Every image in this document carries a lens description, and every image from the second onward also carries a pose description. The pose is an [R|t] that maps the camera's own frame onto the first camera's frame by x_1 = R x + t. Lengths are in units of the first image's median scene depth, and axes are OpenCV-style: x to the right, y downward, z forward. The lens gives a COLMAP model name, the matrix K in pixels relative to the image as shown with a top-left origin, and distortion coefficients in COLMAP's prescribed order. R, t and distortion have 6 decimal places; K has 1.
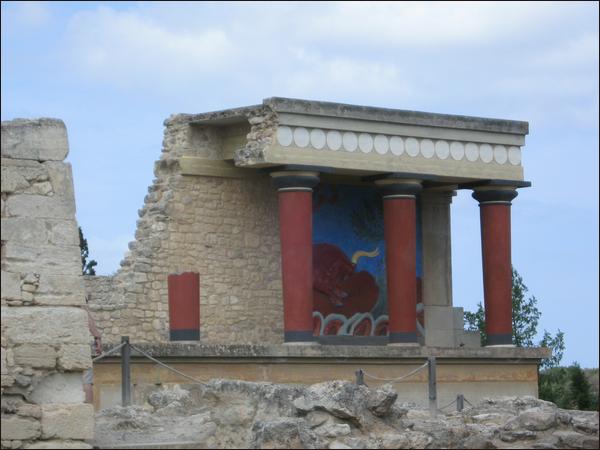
lens RADIAL K [[2369.4, 0, 300.9], [0, 2369.4, 224.2], [0, 0, 1]] dist [0.198037, 0.000000]
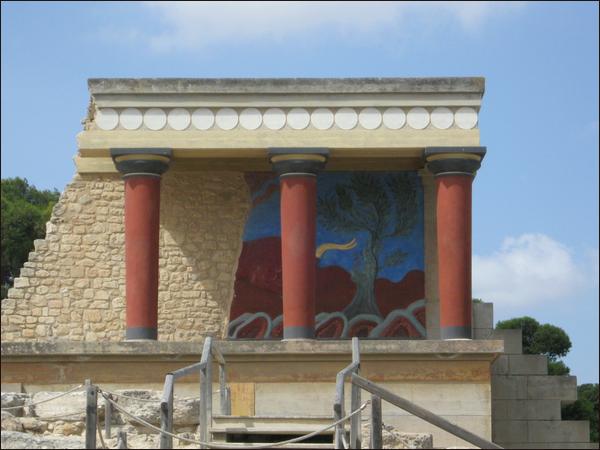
lens RADIAL K [[2369.4, 0, 298.8], [0, 2369.4, 224.9], [0, 0, 1]] dist [0.198037, 0.000000]
pose [[0.755479, -0.083952, -0.649772, 0.630049], [0.044173, 0.996027, -0.077329, 0.076857], [0.653682, 0.029718, 0.756185, 0.334877]]
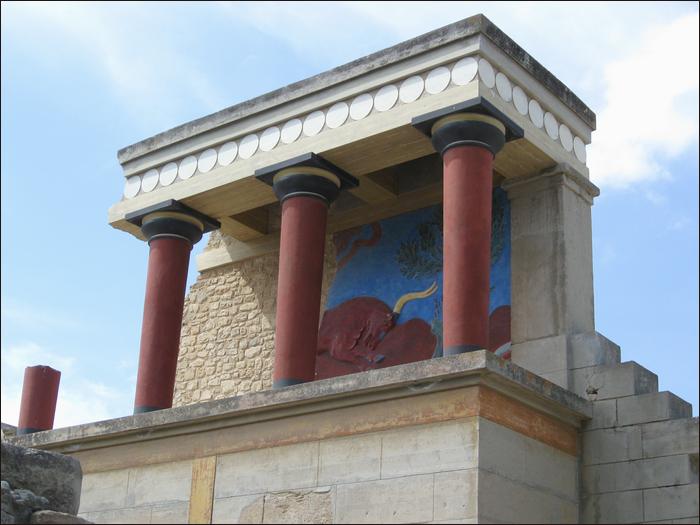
lens RADIAL K [[1201.5, 0, 380.8], [0, 1201.5, 265.0], [0, 0, 1]] dist [-0.144414, 0.000000]
pose [[0.198505, -0.342095, -0.918459, 0.378731], [0.043264, 0.939253, -0.340489, 0.132997], [0.979144, 0.027852, 0.201247, 0.969059]]
